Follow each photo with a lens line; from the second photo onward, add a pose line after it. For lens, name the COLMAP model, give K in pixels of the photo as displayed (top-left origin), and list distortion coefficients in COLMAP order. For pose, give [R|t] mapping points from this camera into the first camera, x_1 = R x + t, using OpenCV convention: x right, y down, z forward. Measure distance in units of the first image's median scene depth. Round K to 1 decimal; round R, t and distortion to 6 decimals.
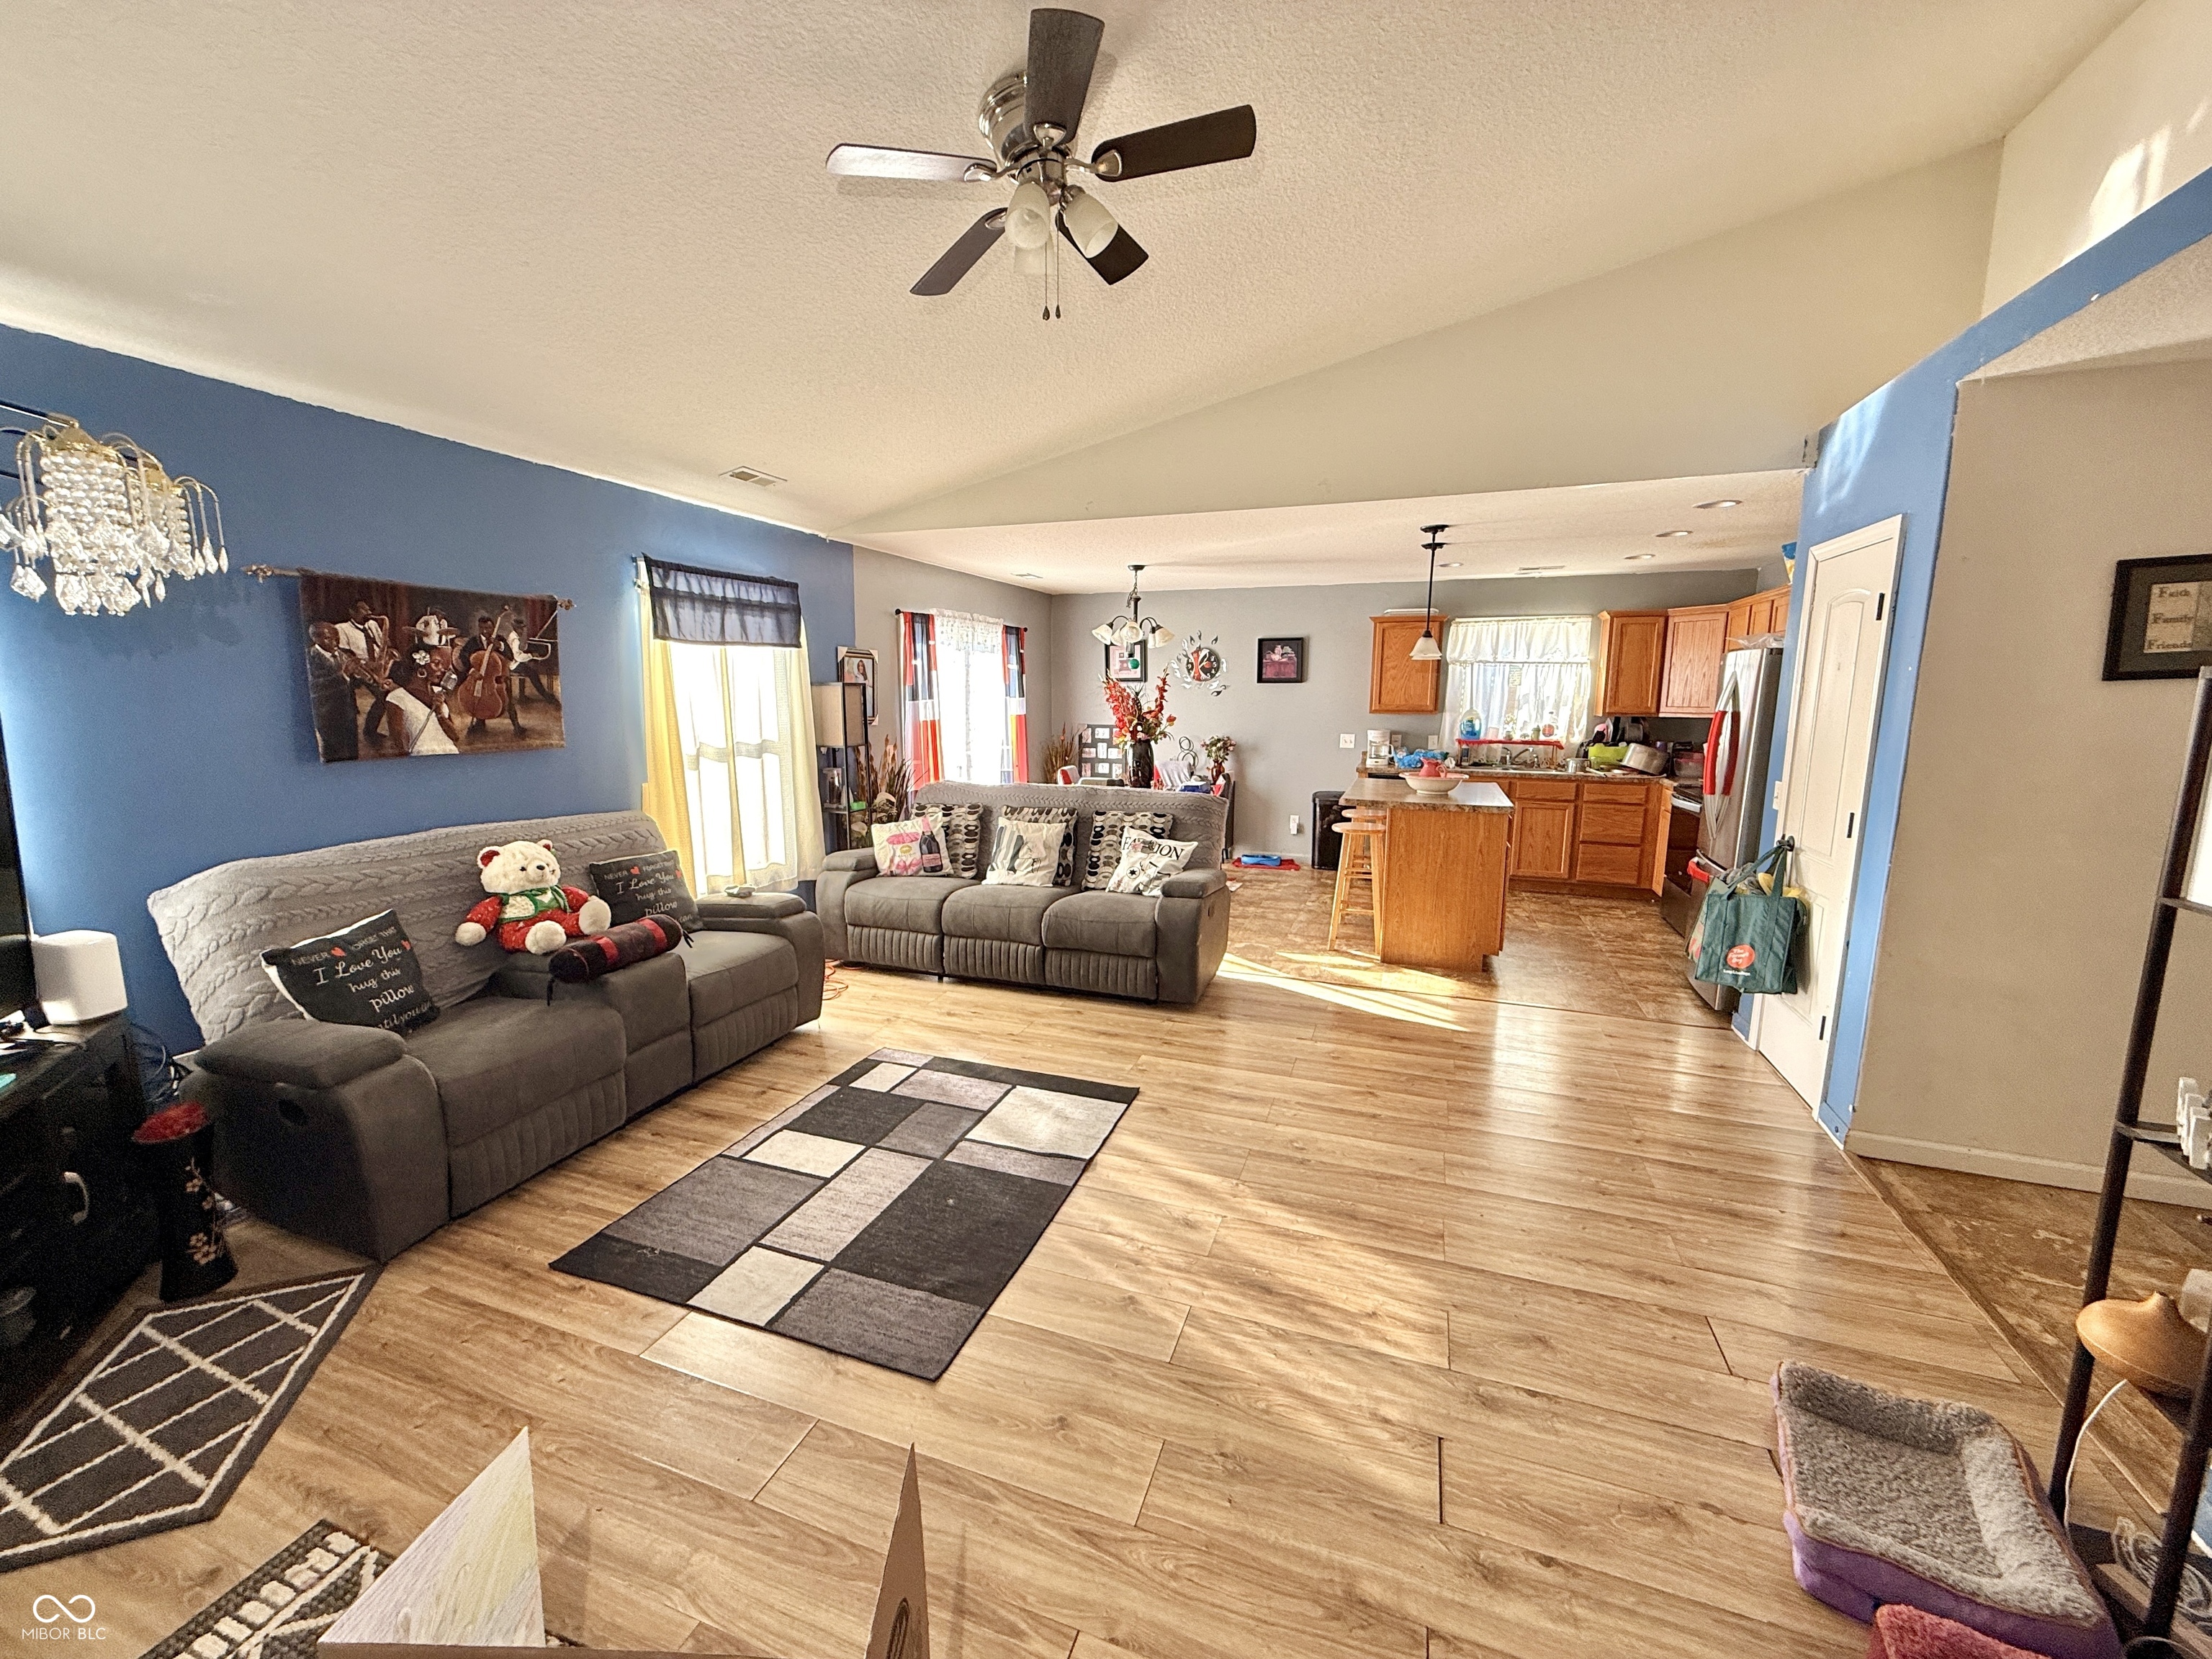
lens RADIAL K [[878.5, 0, 1100.6], [0, 878.5, 824.2], [0, 0, 1]] dist [0.000483, 0.000071]
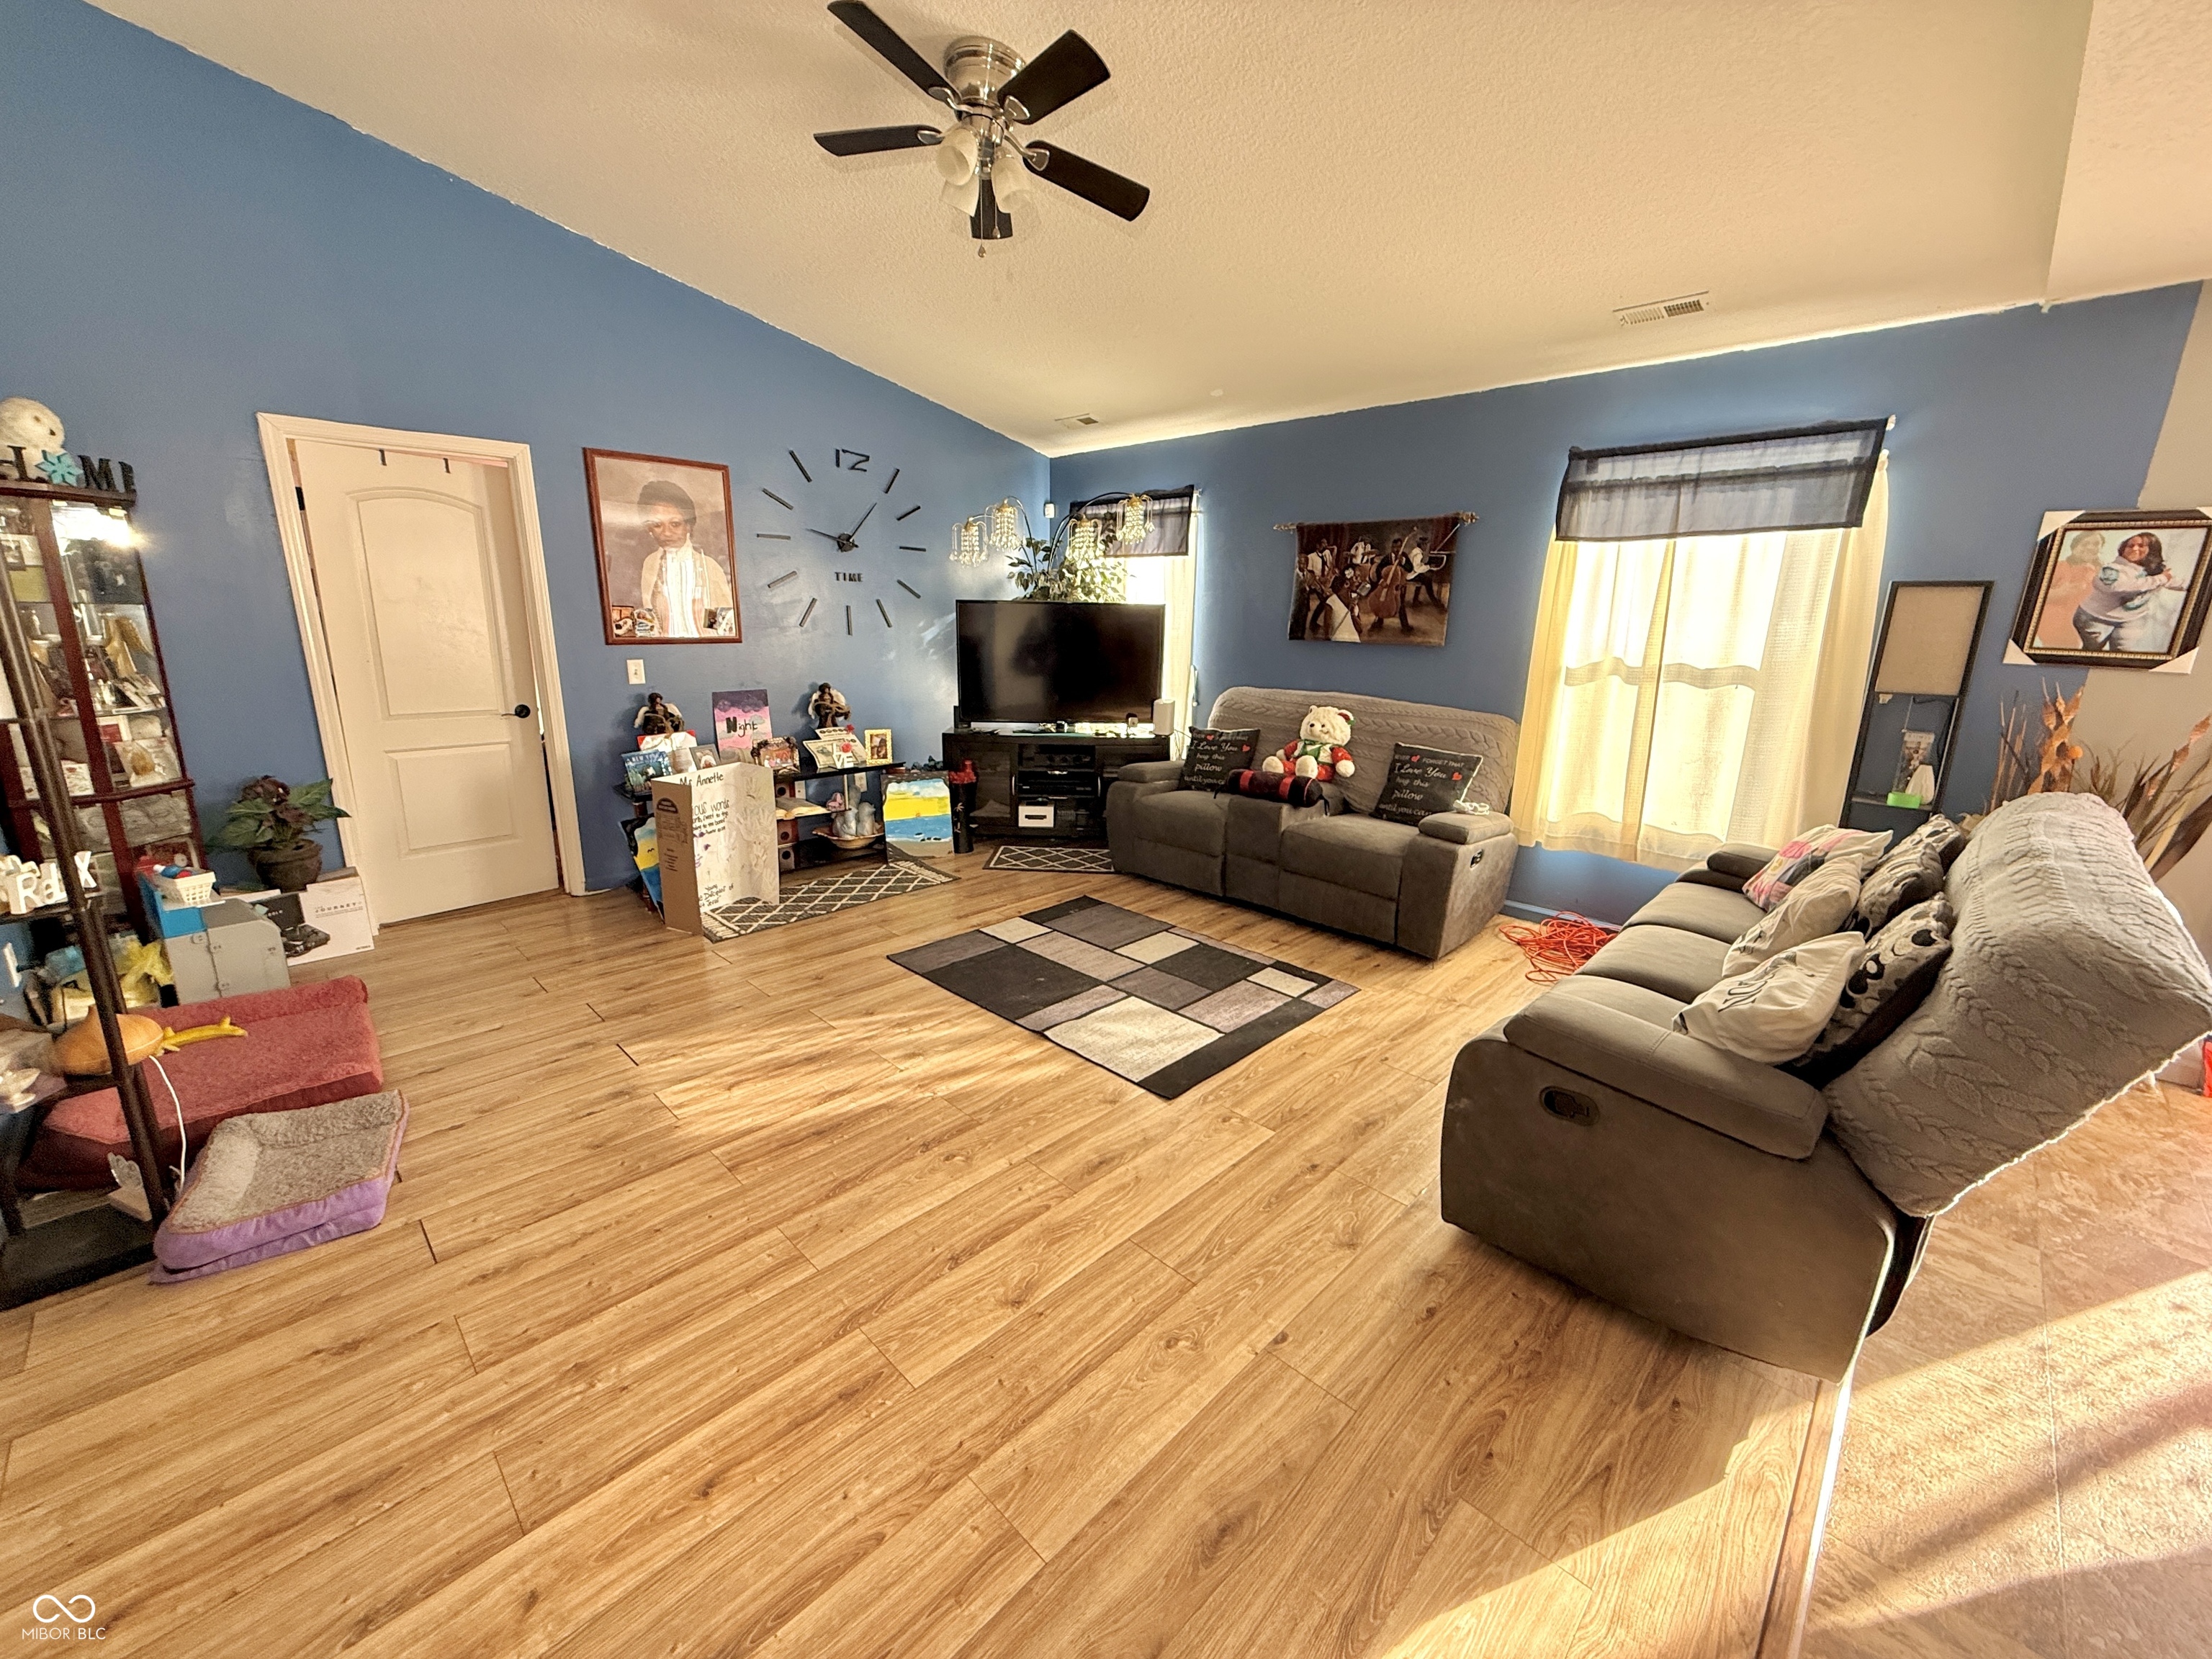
lens RADIAL K [[878.5, 0, 1100.6], [0, 878.5, 824.2], [0, 0, 1]] dist [0.000483, 0.000071]
pose [[-0.414624, 0.208429, -0.885802, 0.527692], [-0.153683, 0.943395, 0.293916, -0.110697], [0.896922, 0.257997, -0.359122, 0.863481]]
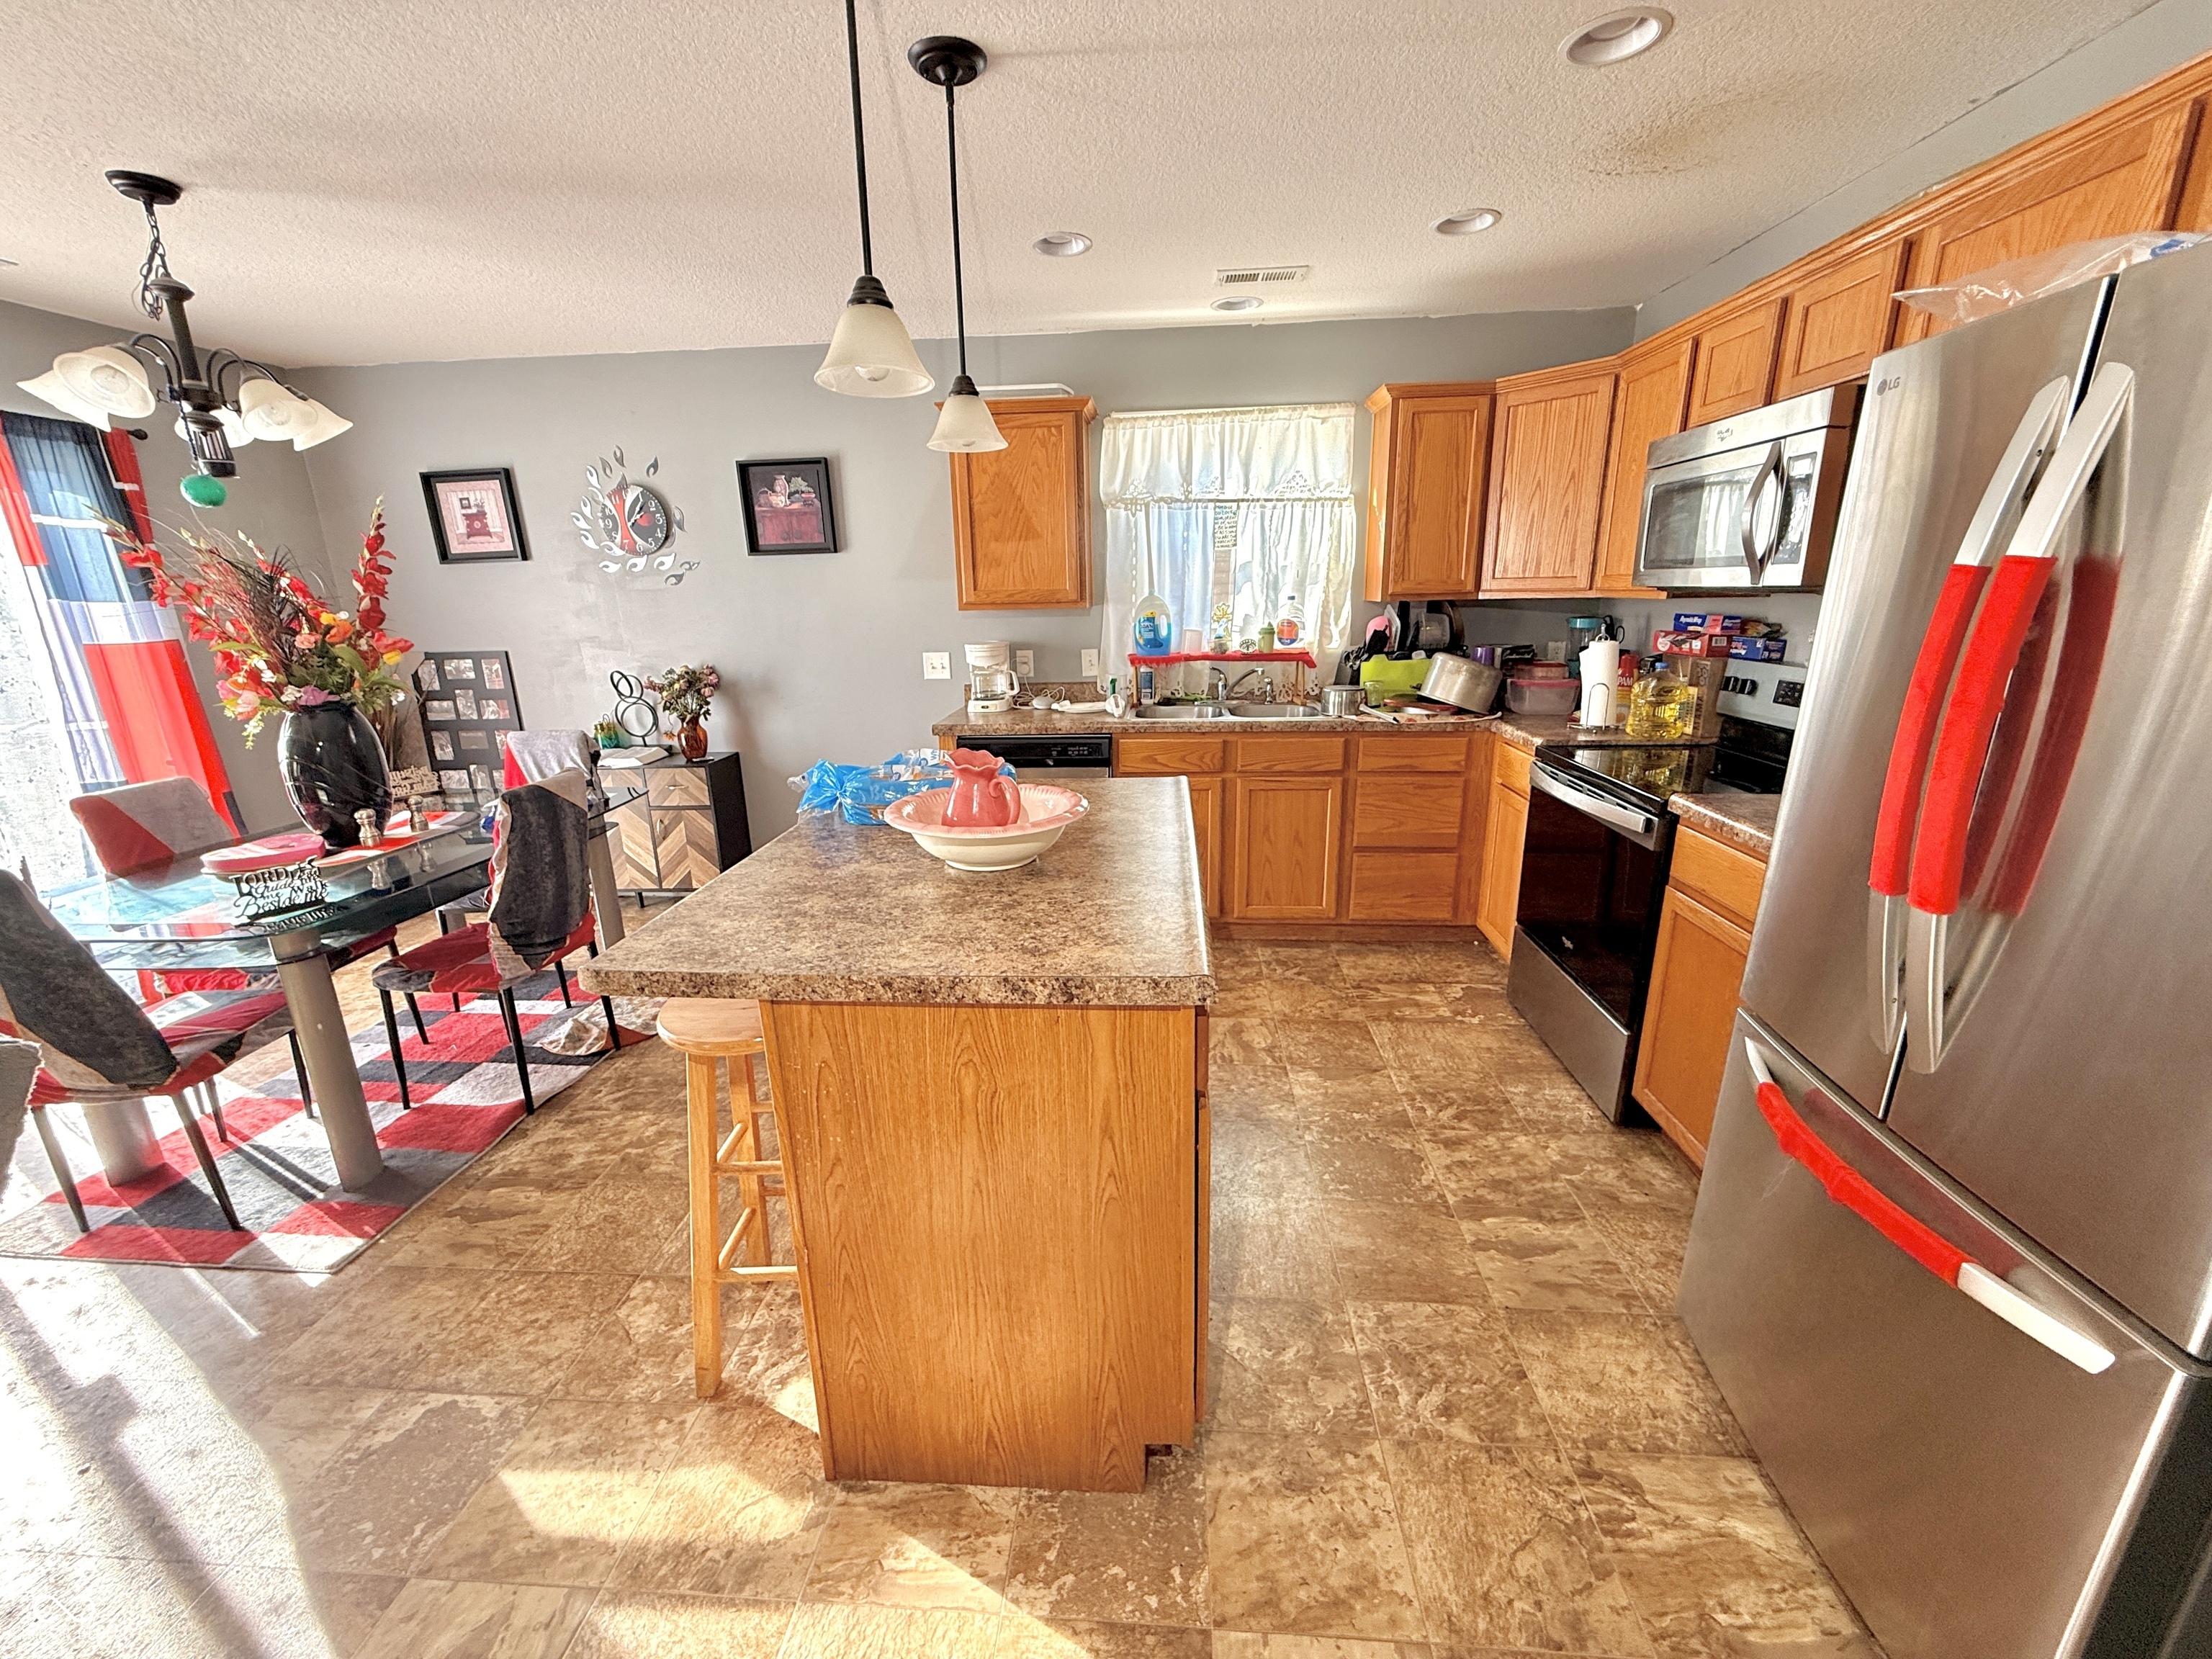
lens RADIAL K [[878.5, 0, 1100.6], [0, 878.5, 824.2], [0, 0, 1]] dist [0.000483, 0.000071]
pose [[0.960409, -0.098751, 0.260507, 0.385623], [0.068617, 0.990112, 0.122355, -0.098909], [-0.270013, -0.099635, 0.957688, 0.784131]]
